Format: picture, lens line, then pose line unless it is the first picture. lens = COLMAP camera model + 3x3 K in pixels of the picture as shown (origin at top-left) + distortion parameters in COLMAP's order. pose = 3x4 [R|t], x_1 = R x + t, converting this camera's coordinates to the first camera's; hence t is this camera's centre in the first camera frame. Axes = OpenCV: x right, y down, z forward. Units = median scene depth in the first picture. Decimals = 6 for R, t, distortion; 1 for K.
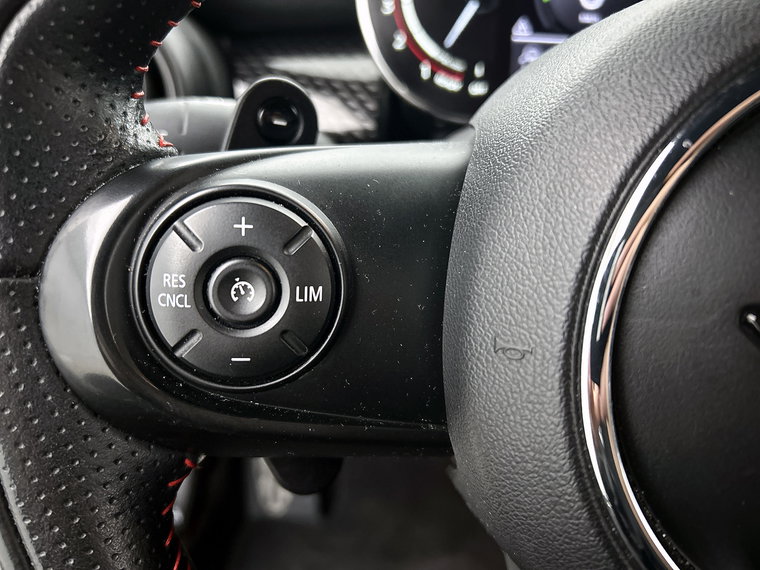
lens RADIAL K [[563.6, 0, 378.2], [0, 563.6, 286.8], [0, 0, 1]] dist [0.031151, -0.034669]
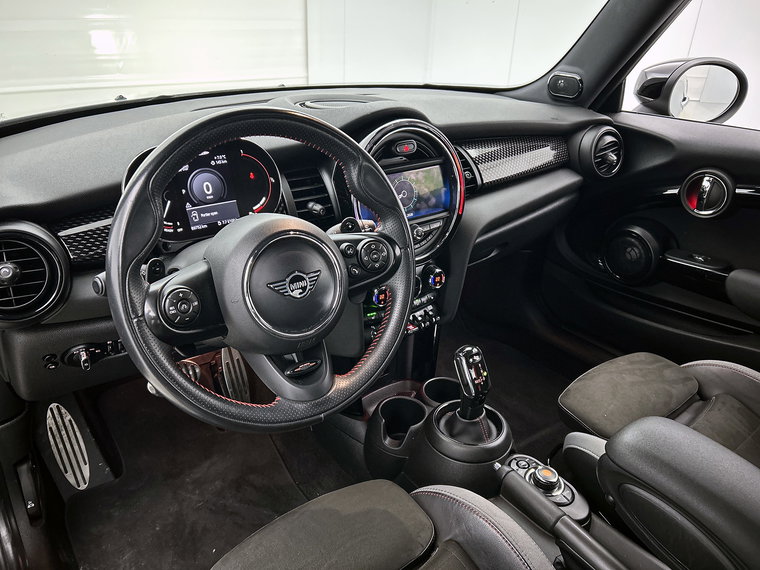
lens RADIAL K [[563.6, 0, 386.4], [0, 563.6, 290.7], [0, 0, 1]] dist [0.031151, -0.034669]
pose [[0.779804, -0.305200, 0.546589, -1.527826], [0.290466, 0.949833, 0.115960, -0.209776], [-0.554559, 0.068340, 0.829334, -4.376635]]
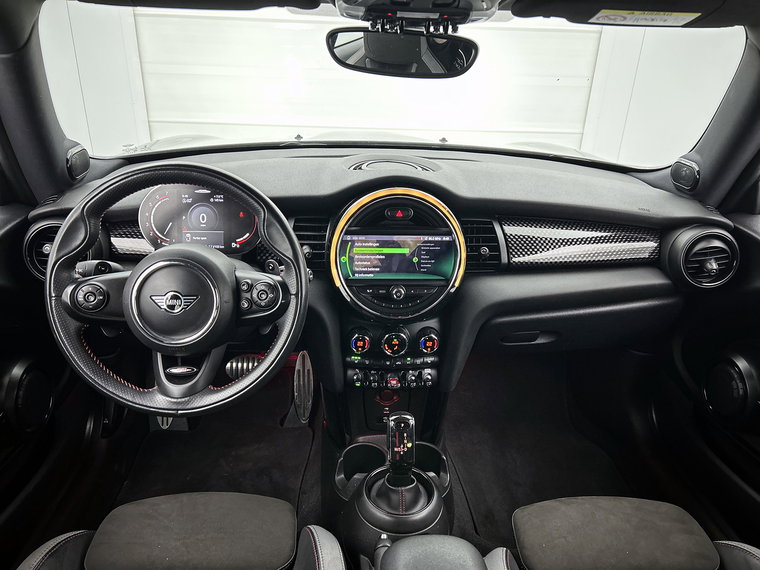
lens RADIAL K [[563.6, 0, 392.9], [0, 563.6, 287.3], [0, 0, 1]] dist [0.031151, -0.034669]
pose [[0.995230, -0.047099, 0.085431, 2.962361], [0.051792, 0.997220, -0.053566, 0.459343], [-0.082670, 0.057736, 0.994903, -6.484021]]
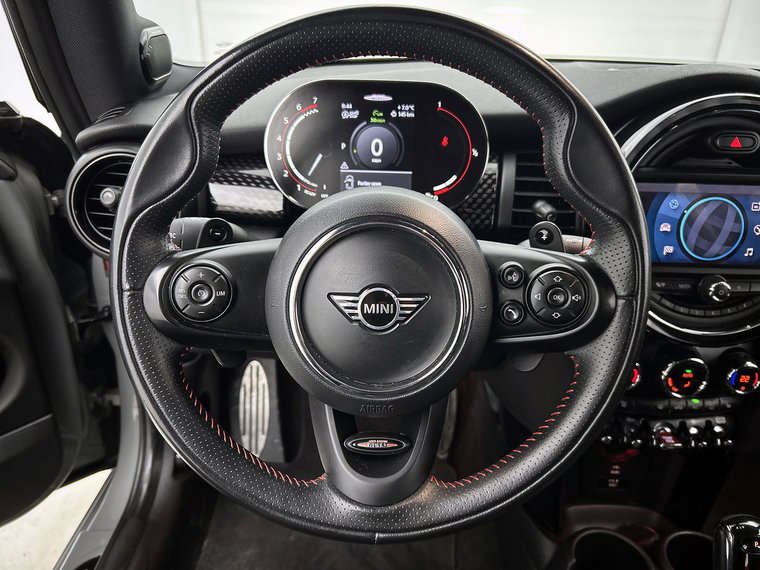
lens RADIAL K [[563.6, 0, 385.5], [0, 563.6, 285.6], [0, 0, 1]] dist [0.031151, -0.034669]
pose [[0.999515, -0.027216, 0.015110, 0.832527], [0.027482, 0.999466, -0.017685, 0.052368], [-0.014620, 0.018092, 0.999729, -2.473364]]
